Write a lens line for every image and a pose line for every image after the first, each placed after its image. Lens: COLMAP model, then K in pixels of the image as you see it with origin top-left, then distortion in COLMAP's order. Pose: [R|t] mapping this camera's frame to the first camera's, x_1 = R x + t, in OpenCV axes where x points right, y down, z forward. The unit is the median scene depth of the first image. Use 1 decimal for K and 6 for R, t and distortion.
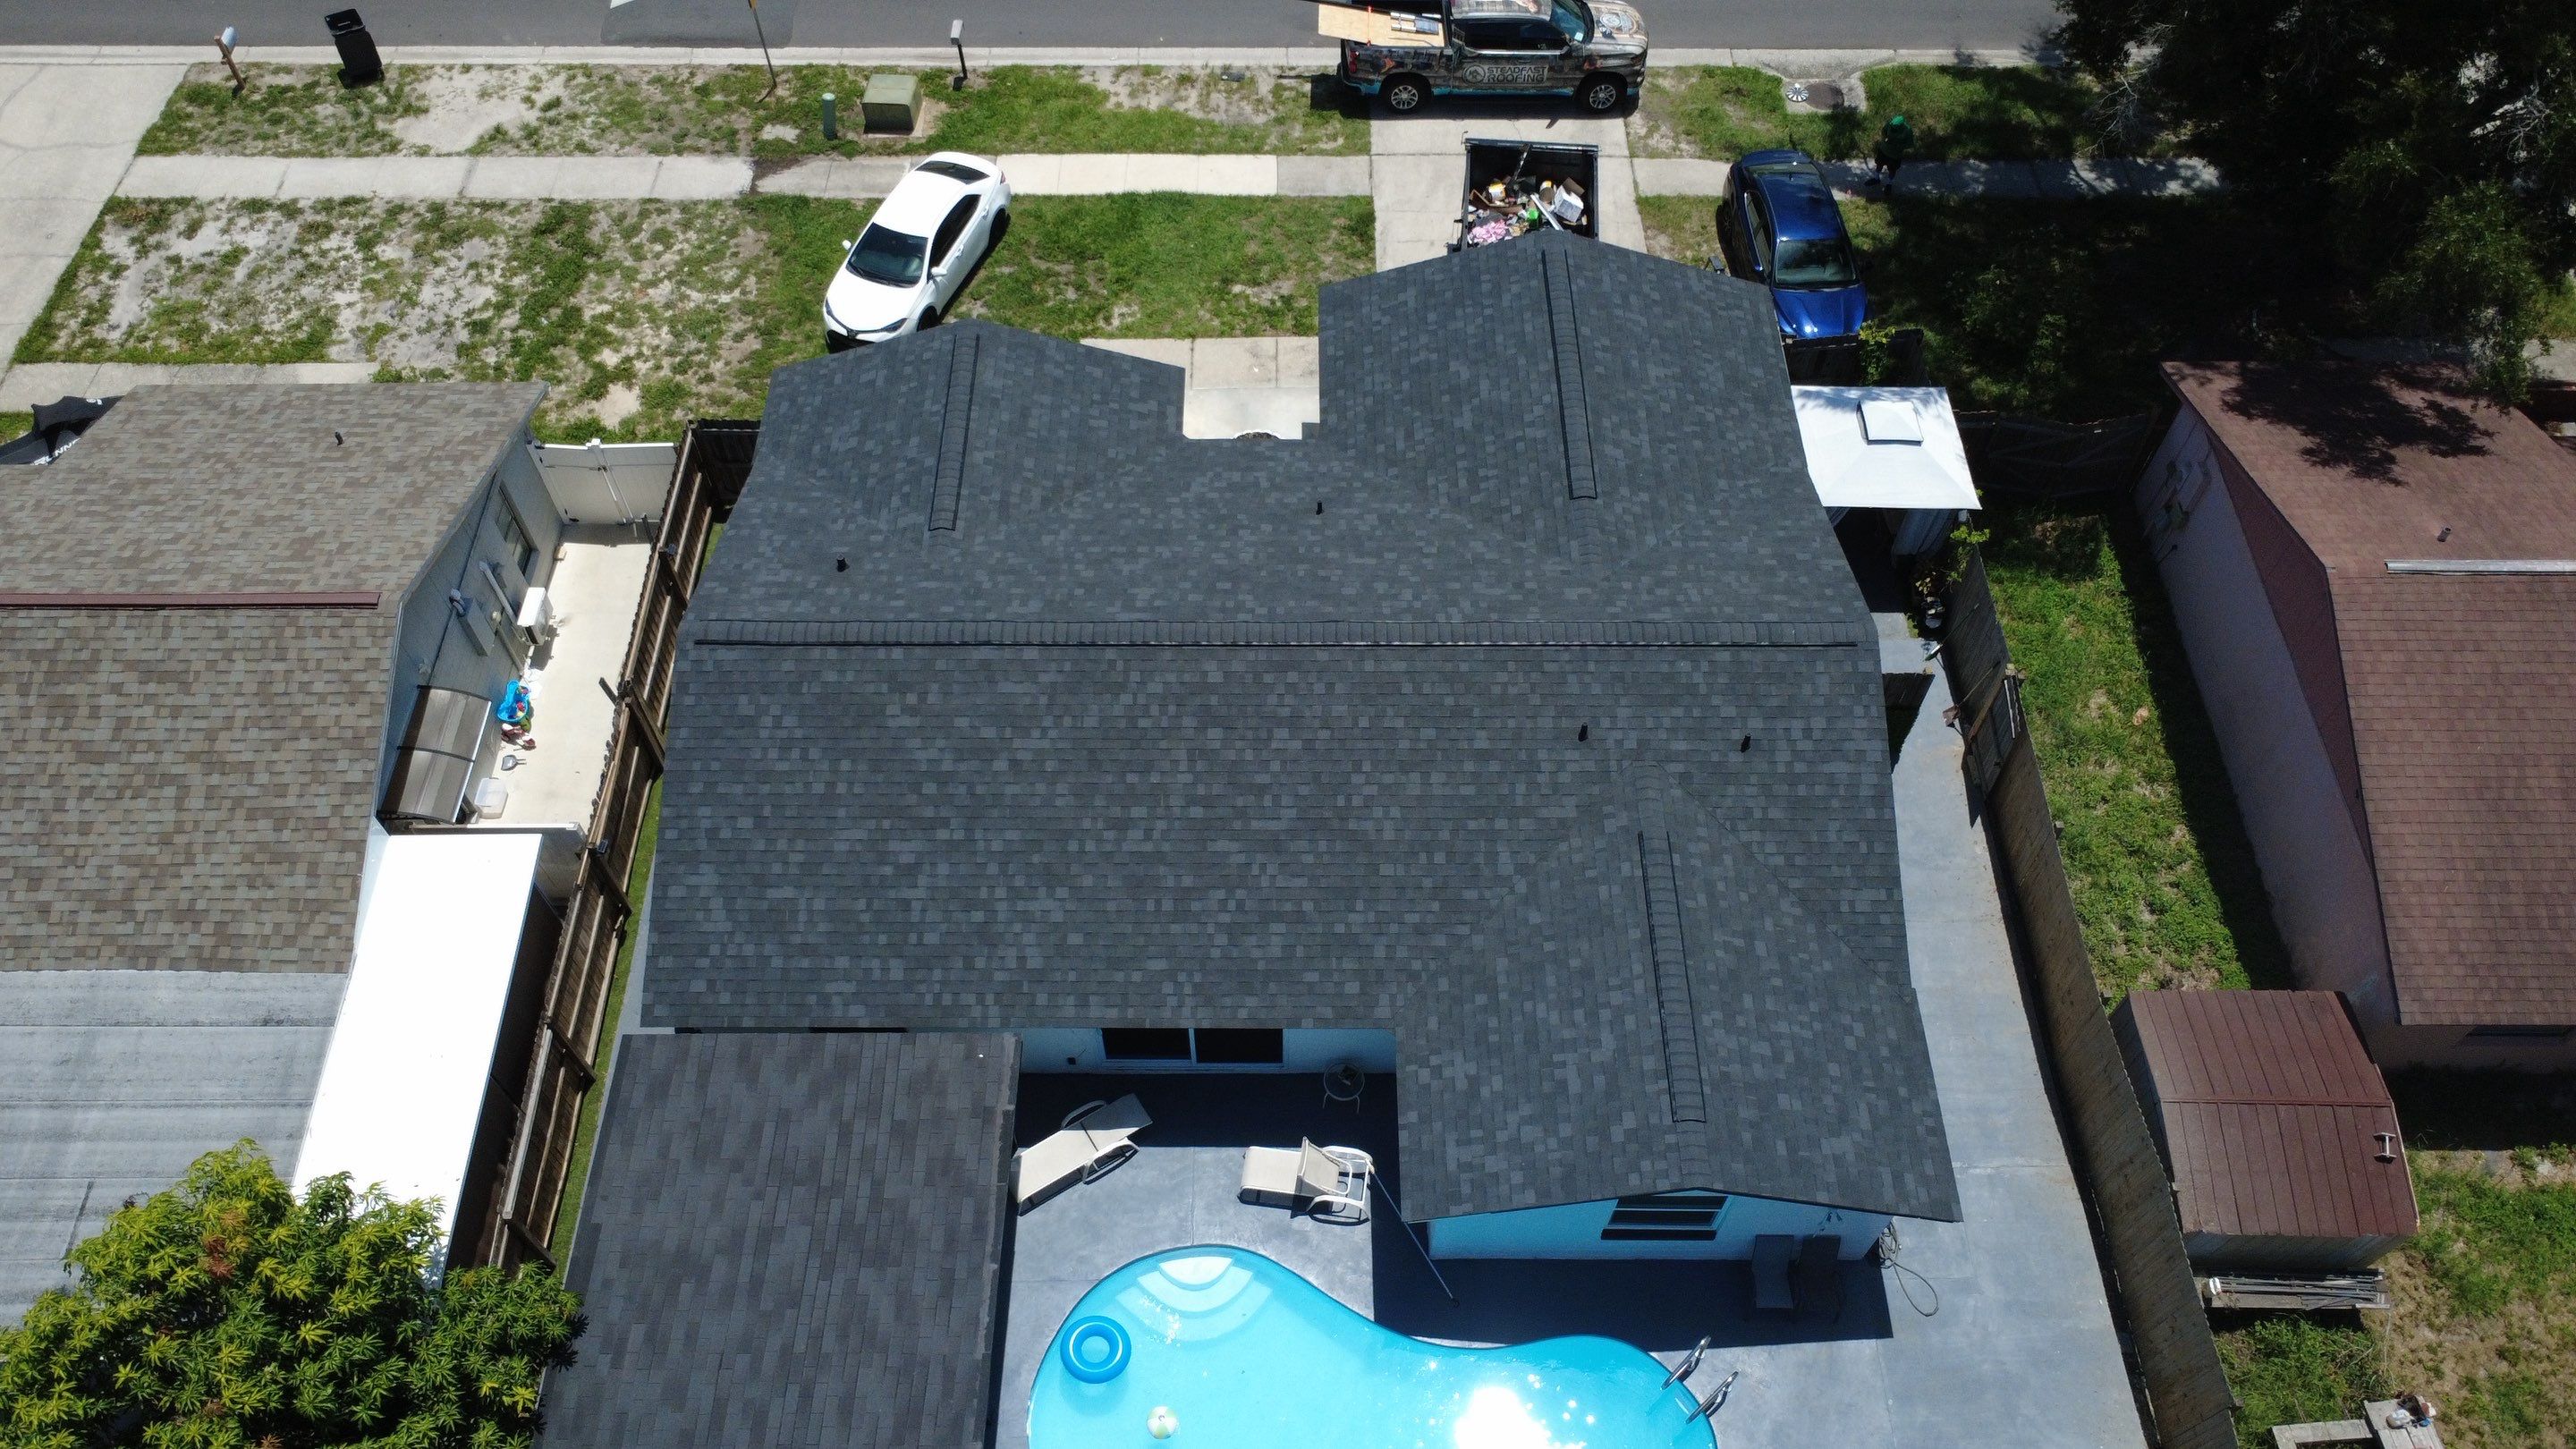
lens RADIAL K [[1876.6, 0, 1285.2], [0, 1876.6, 721.2], [0, 0, 1]] dist [-0.001940, 0.005739]
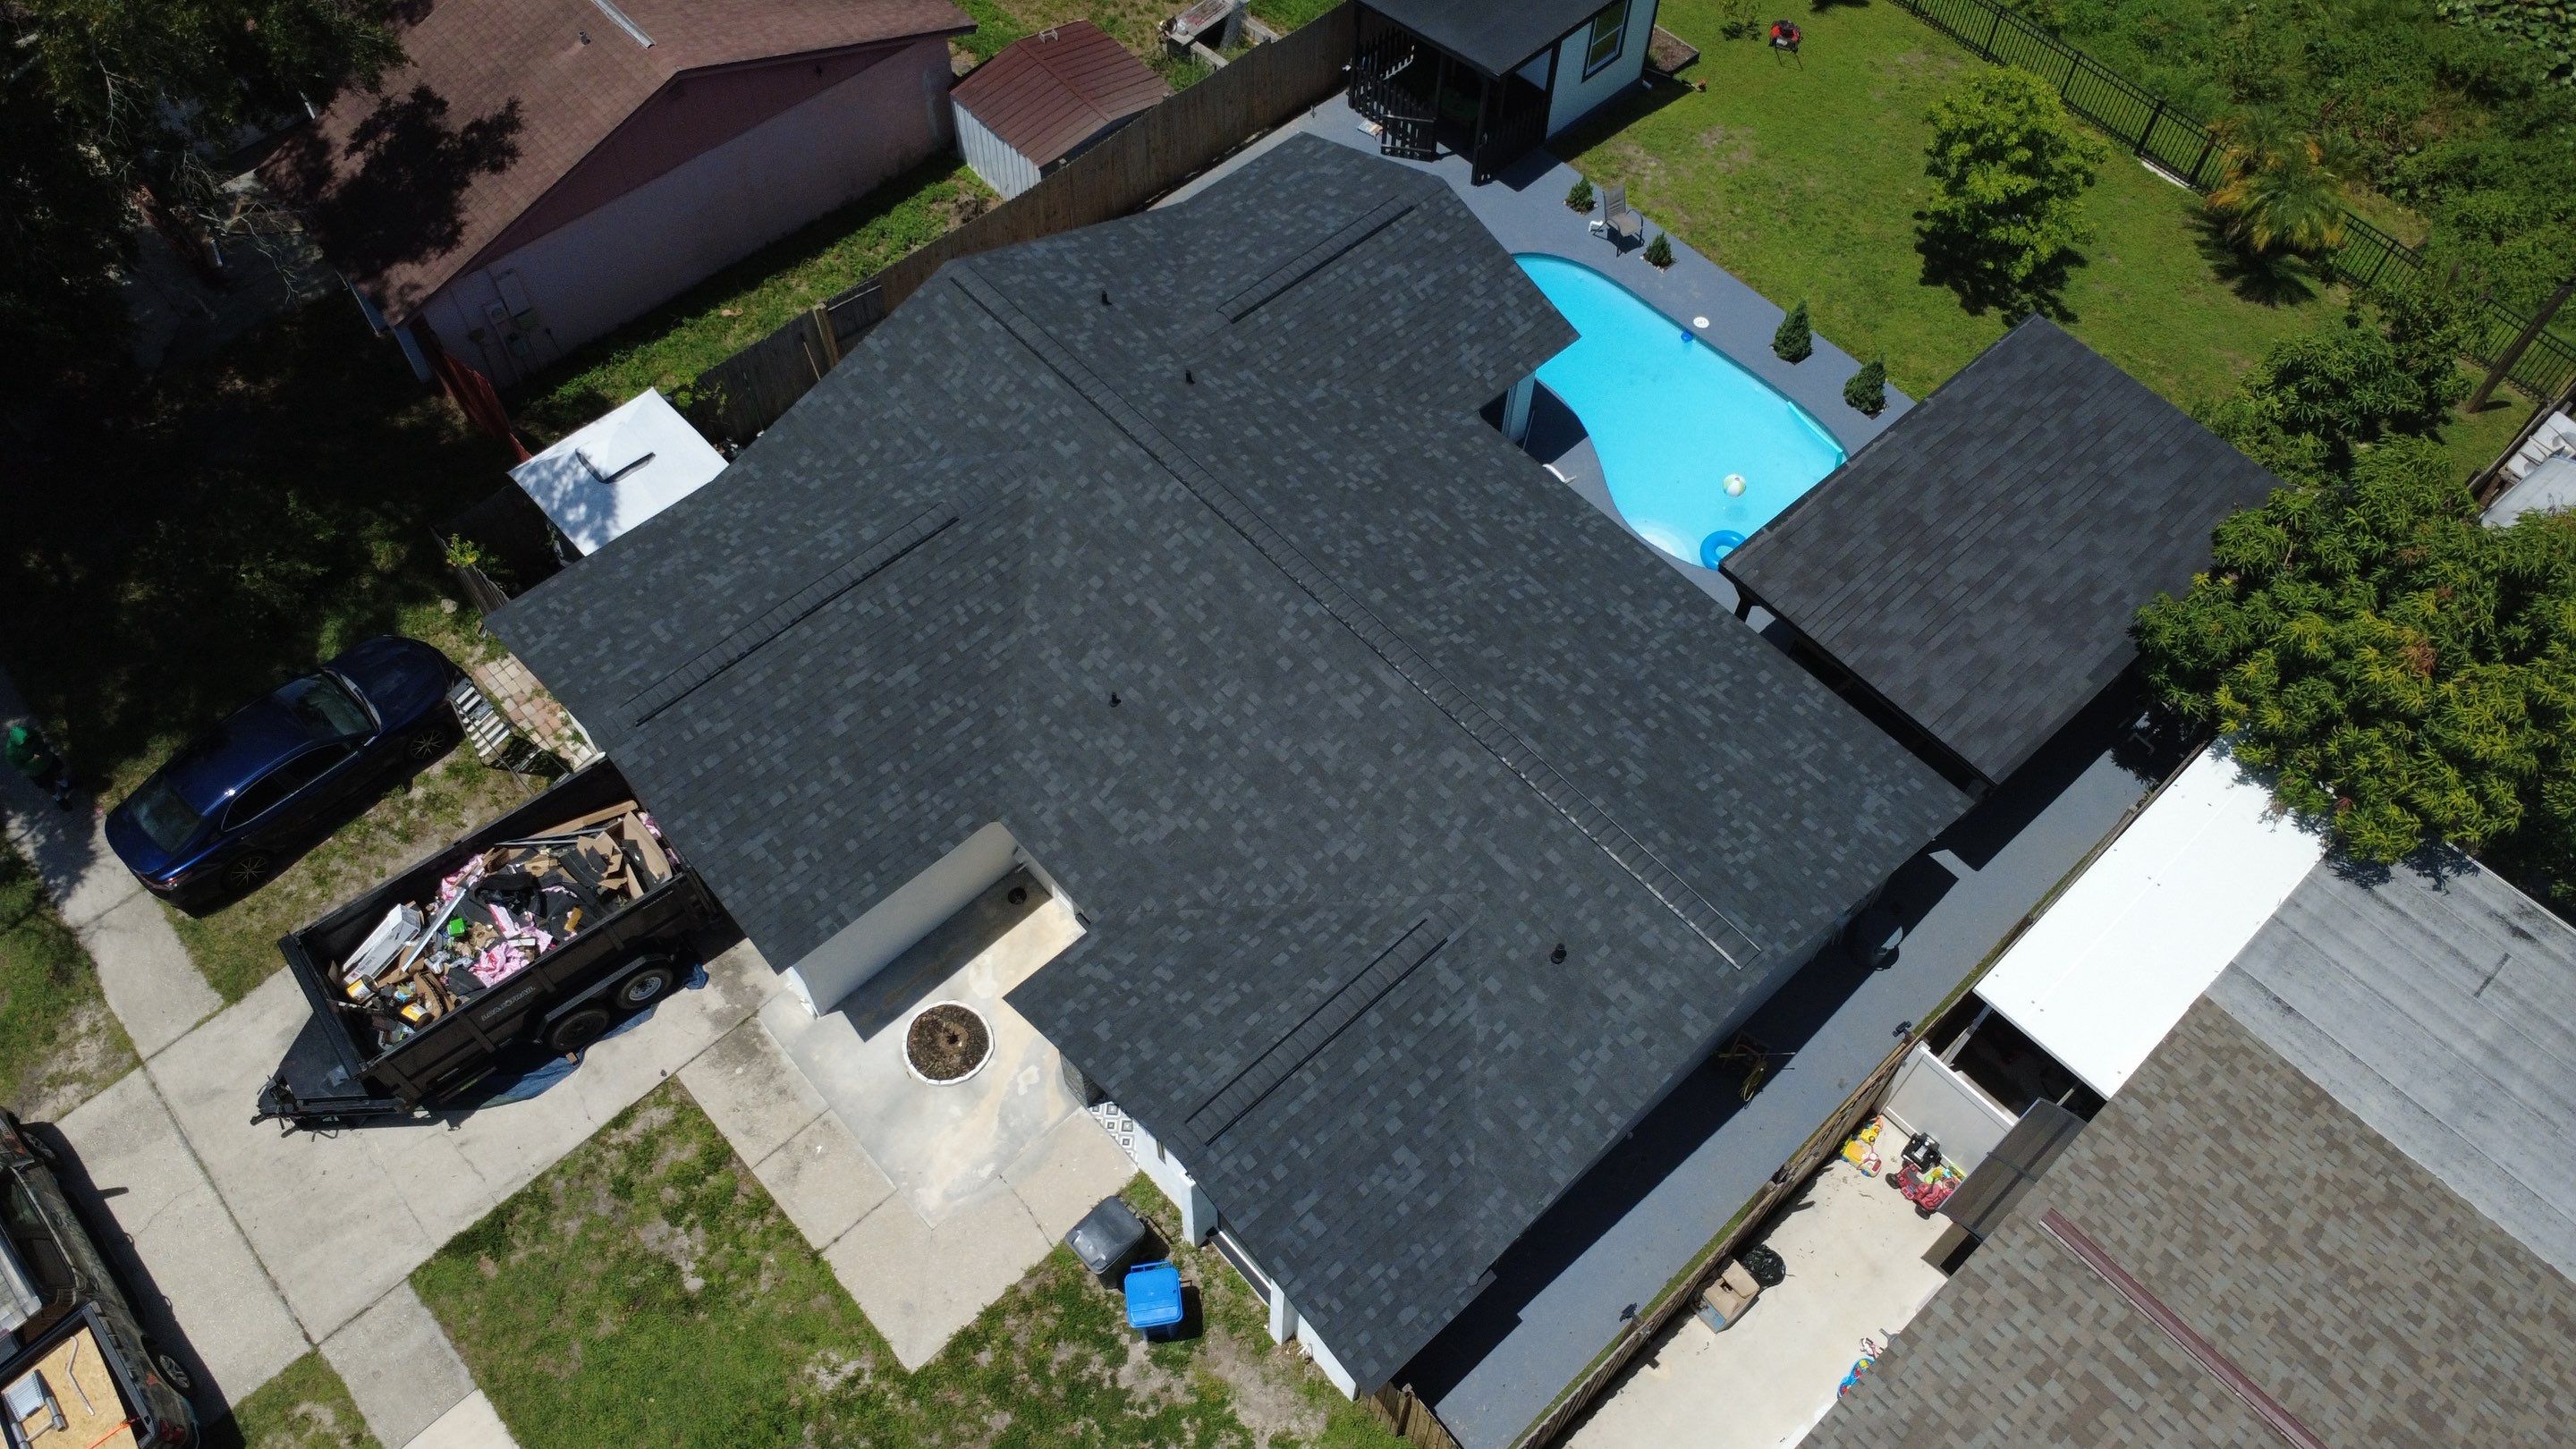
lens RADIAL K [[1876.6, 0, 1283.8], [0, 1876.6, 721.5], [0, 0, 1]] dist [-0.001940, 0.005739]
pose [[-0.675296, -0.620217, 0.399131, -0.390023], [0.600083, -0.147403, 0.786240, -0.747730], [-0.428807, 0.770456, 0.471722, 0.512892]]
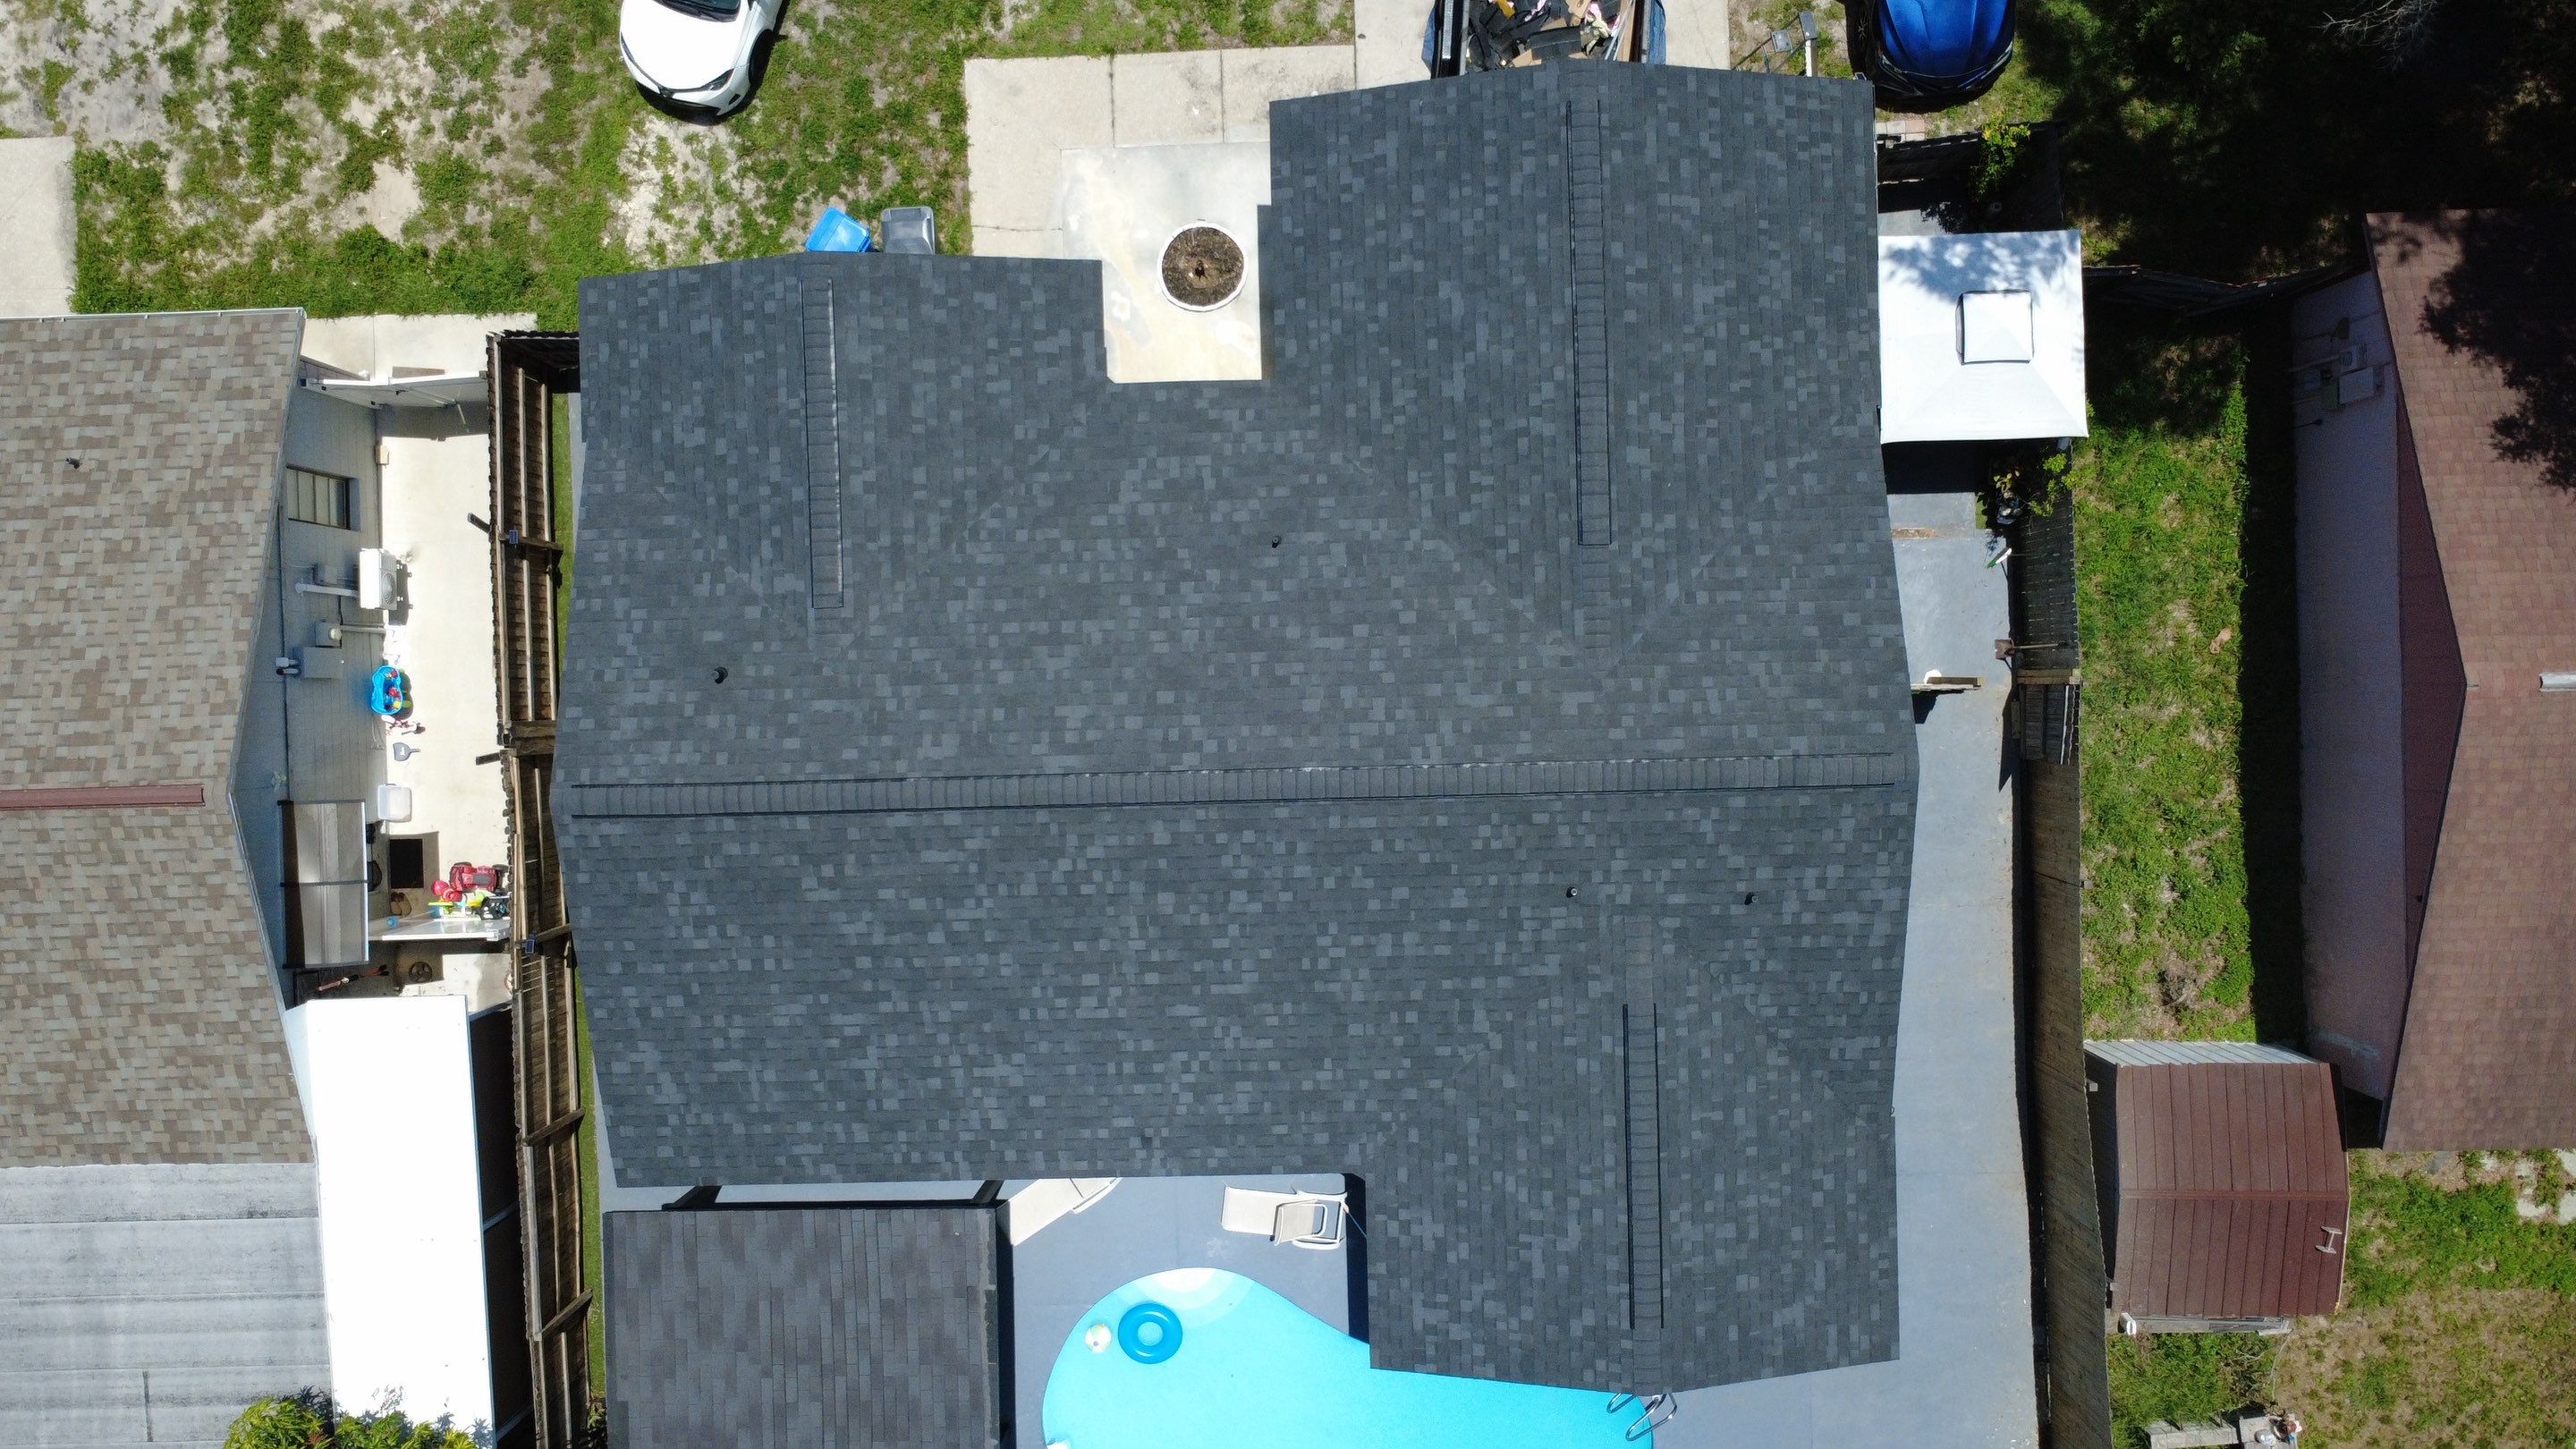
lens RADIAL K [[1876.6, 0, 1284.3], [0, 1876.6, 719.9], [0, 0, 1]] dist [-0.001940, 0.005739]
pose [[0.999398, -0.027455, -0.021218, 0.035494], [0.034672, 0.814094, 0.579698, -0.503376], [0.001358, -0.580084, 0.814555, 0.264817]]
